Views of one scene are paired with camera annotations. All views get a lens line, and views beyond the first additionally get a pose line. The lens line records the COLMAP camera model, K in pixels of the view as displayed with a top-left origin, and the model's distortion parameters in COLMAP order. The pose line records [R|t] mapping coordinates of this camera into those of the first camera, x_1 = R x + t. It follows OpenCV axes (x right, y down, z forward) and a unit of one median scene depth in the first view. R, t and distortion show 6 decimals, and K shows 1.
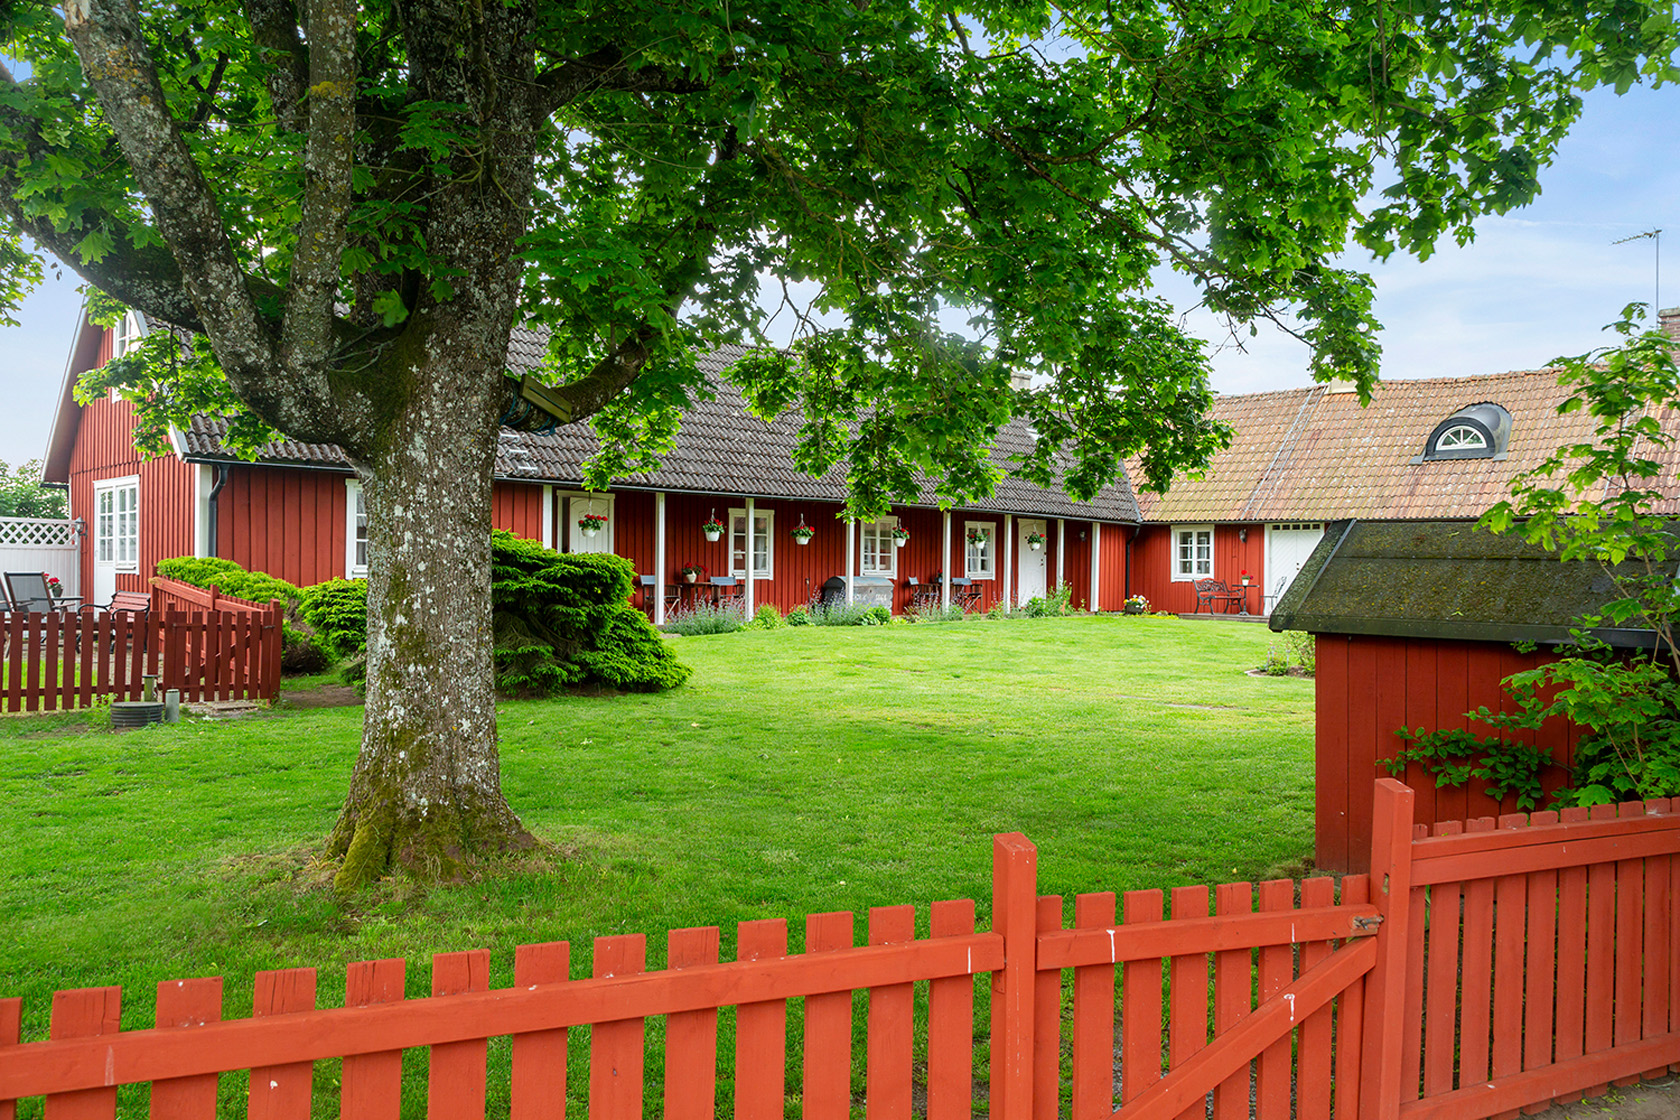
lens RADIAL K [[1137.4, 0, 840.0], [0, 1137.4, 560.0], [0, 0, 1]] dist [-0.001912, -0.000641]
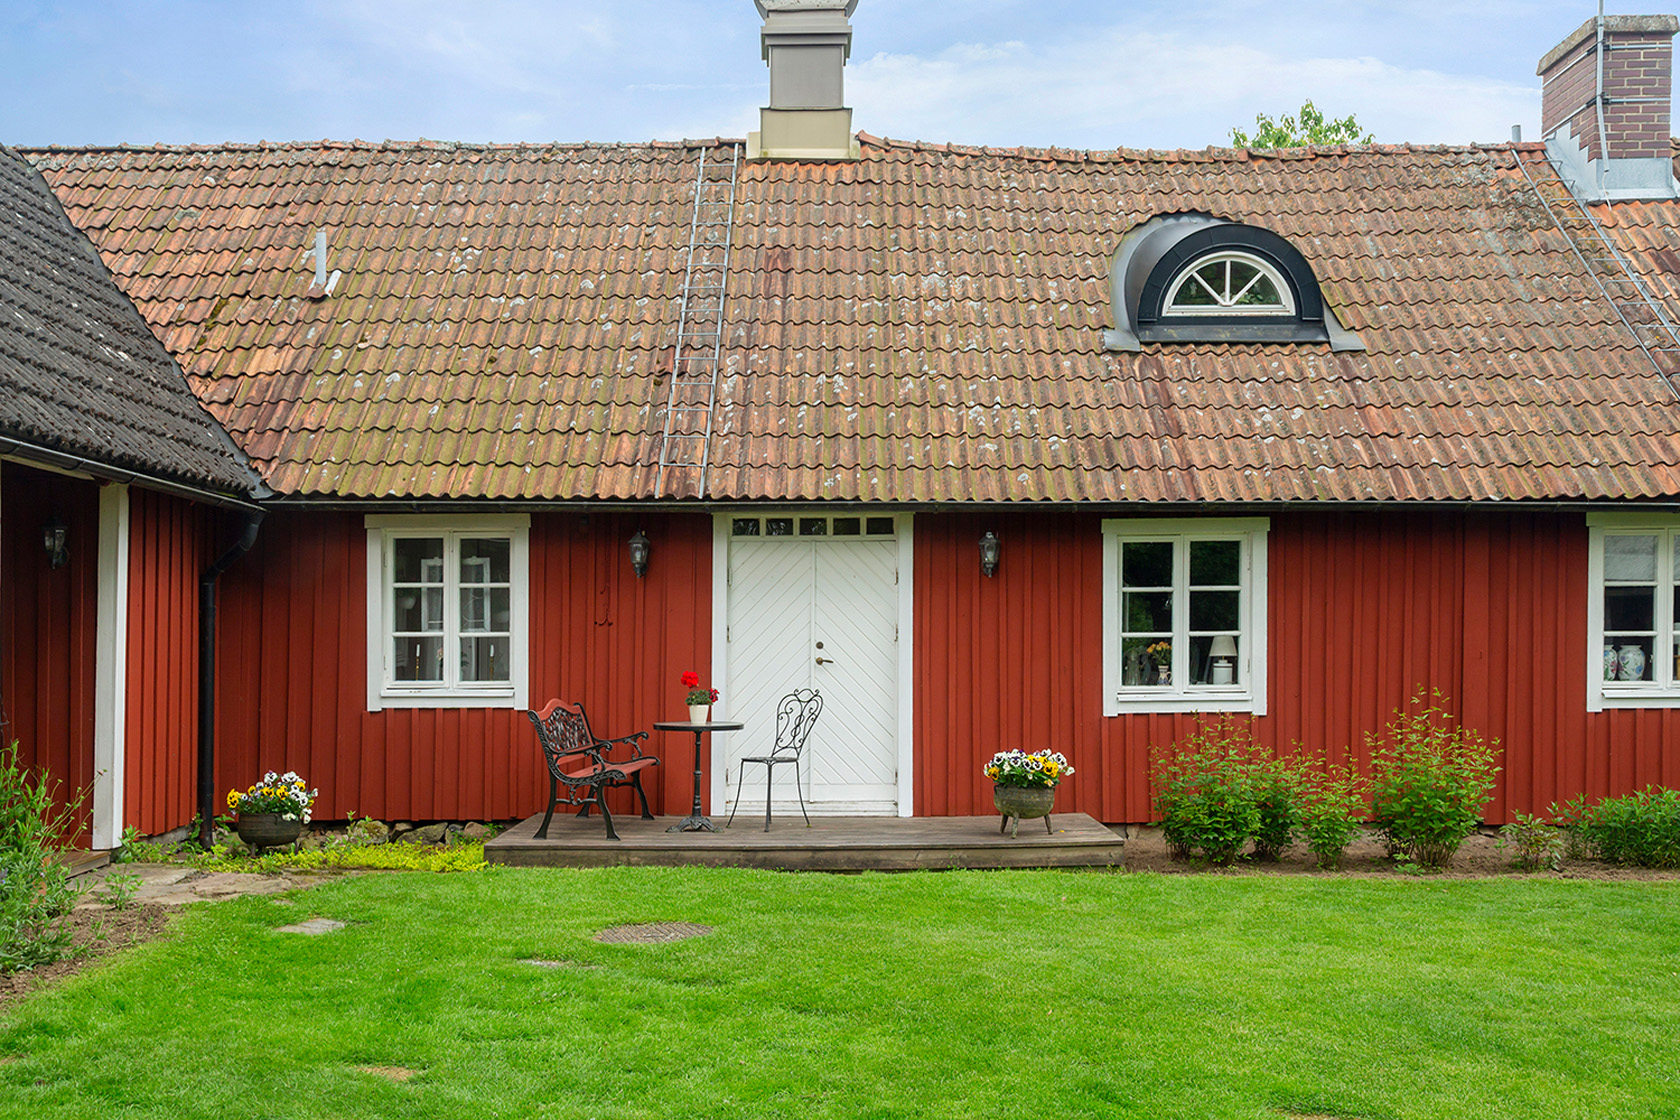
lens RADIAL K [[1745.1, 0, 840.0], [0, 1745.1, 560.0], [0, 0, 1]] dist [0.003379, 0.002409]
pose [[0.696189, 0.016367, 0.717672, 0.059717], [0.008708, 0.999474, -0.031240, -0.004356], [-0.717805, 0.027999, 0.695680, 0.617523]]
